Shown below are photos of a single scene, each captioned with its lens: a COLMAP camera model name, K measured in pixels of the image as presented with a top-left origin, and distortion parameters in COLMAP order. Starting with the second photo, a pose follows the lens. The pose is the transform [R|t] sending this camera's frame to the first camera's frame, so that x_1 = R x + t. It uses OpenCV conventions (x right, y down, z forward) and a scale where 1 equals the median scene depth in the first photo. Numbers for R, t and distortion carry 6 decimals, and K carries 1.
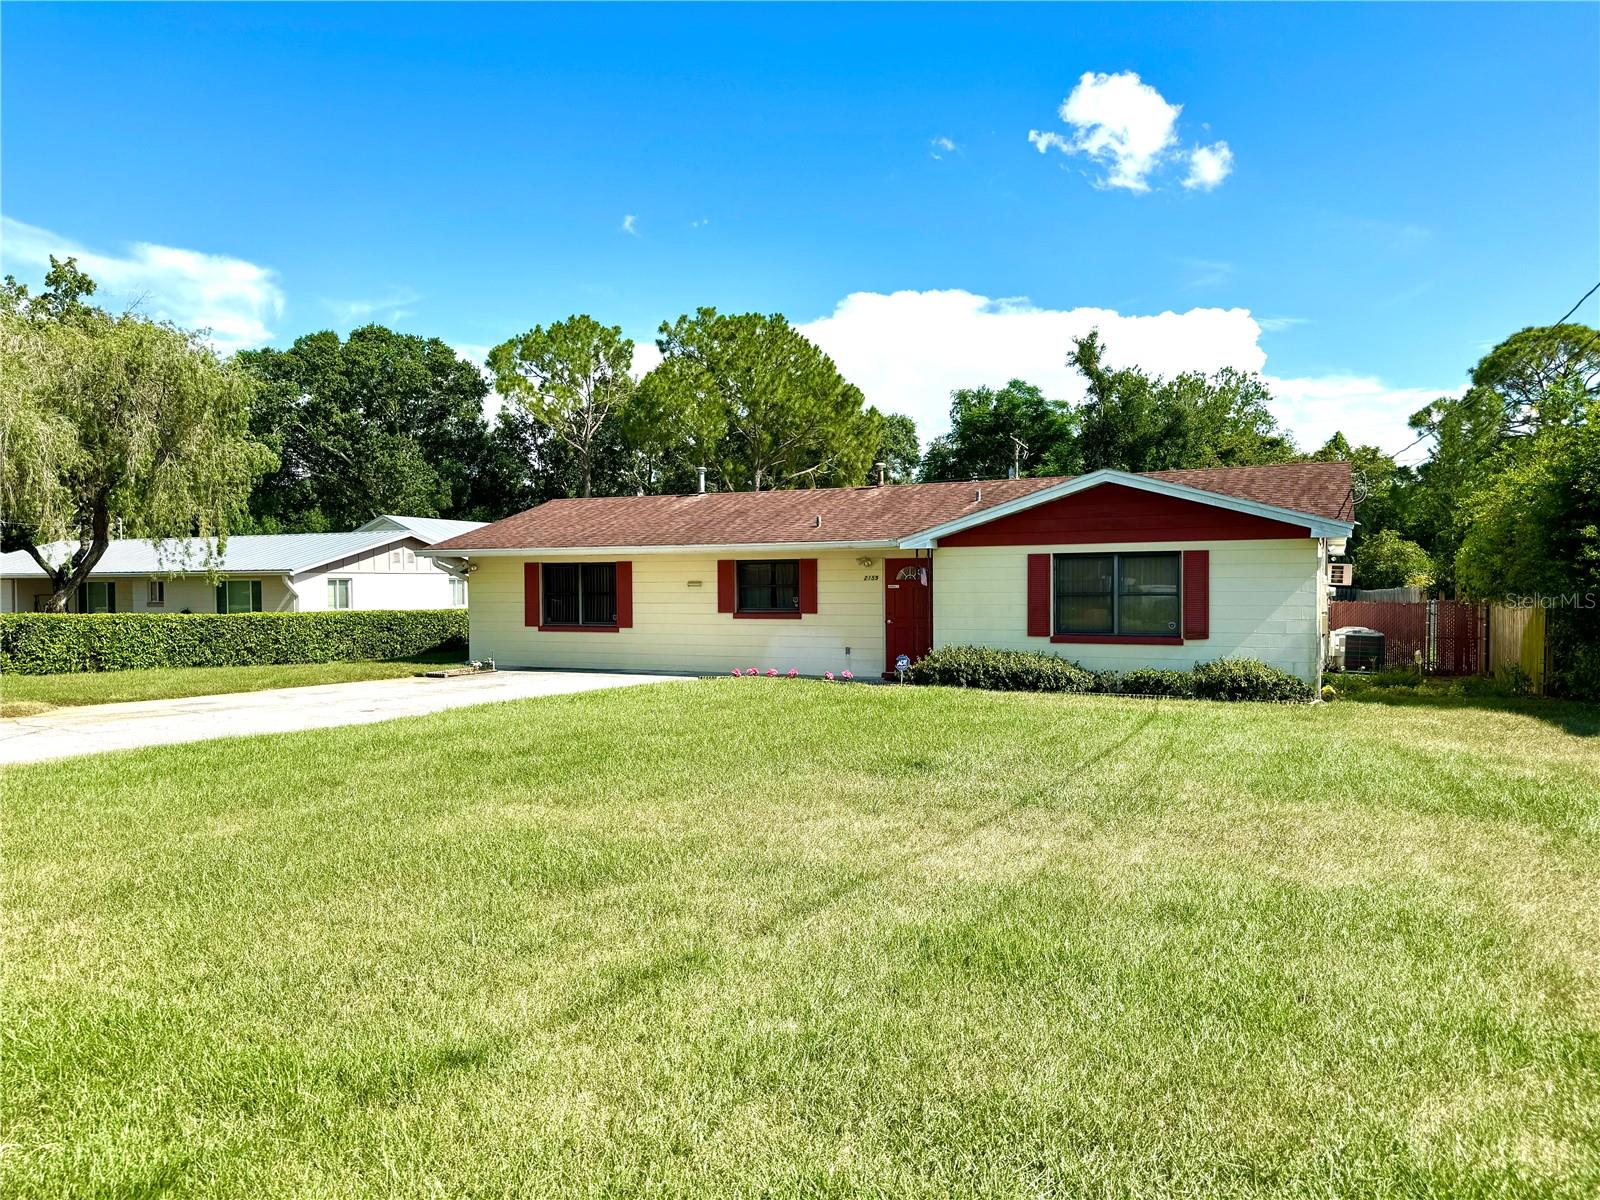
lens RADIAL K [[1219.4, 0, 799.6], [0, 1219.4, 610.7], [0, 0, 1]] dist [0.026640, -0.052139]
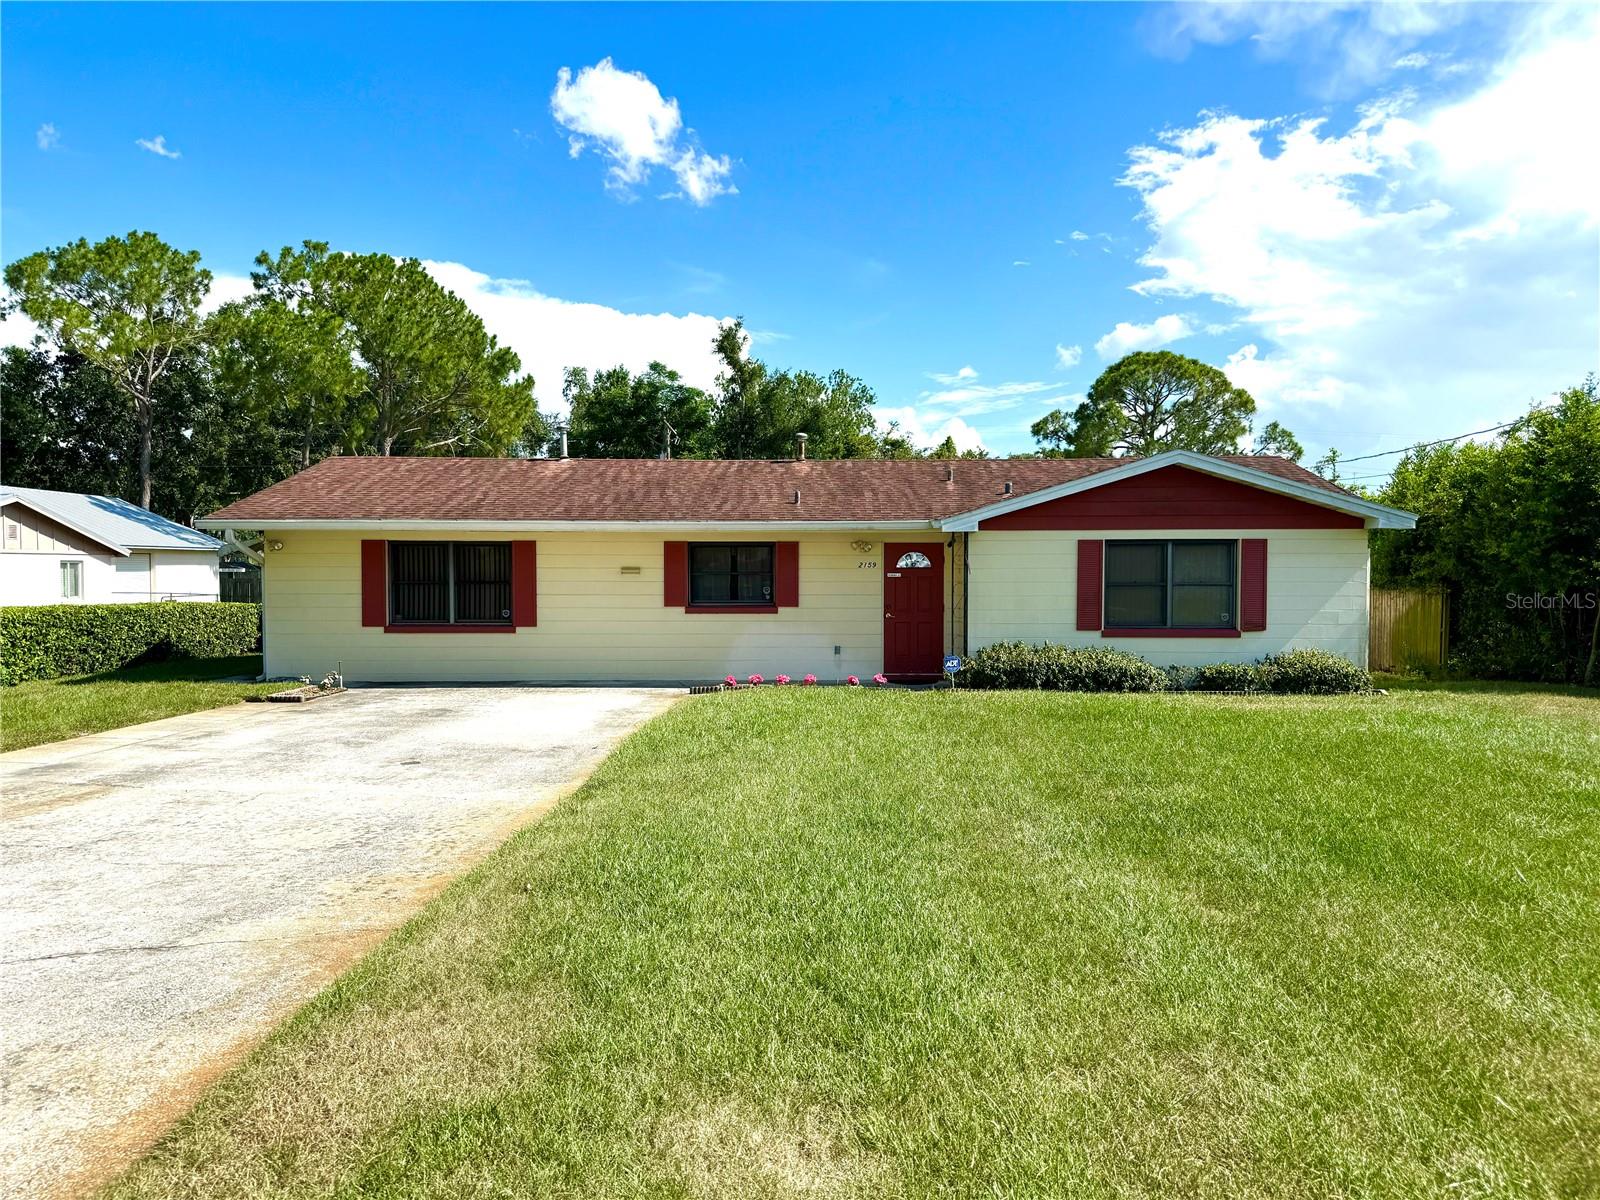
lens RADIAL K [[1219.4, 0, 841.6], [0, 1219.4, 605.7], [0, 0, 1]] dist [0.026640, -0.052139]
pose [[0.893630, -0.004336, 0.448783, -0.323222], [0.003829, 0.999991, 0.002037, -0.000035], [-0.448788, -0.000102, 0.893638, 0.230966]]
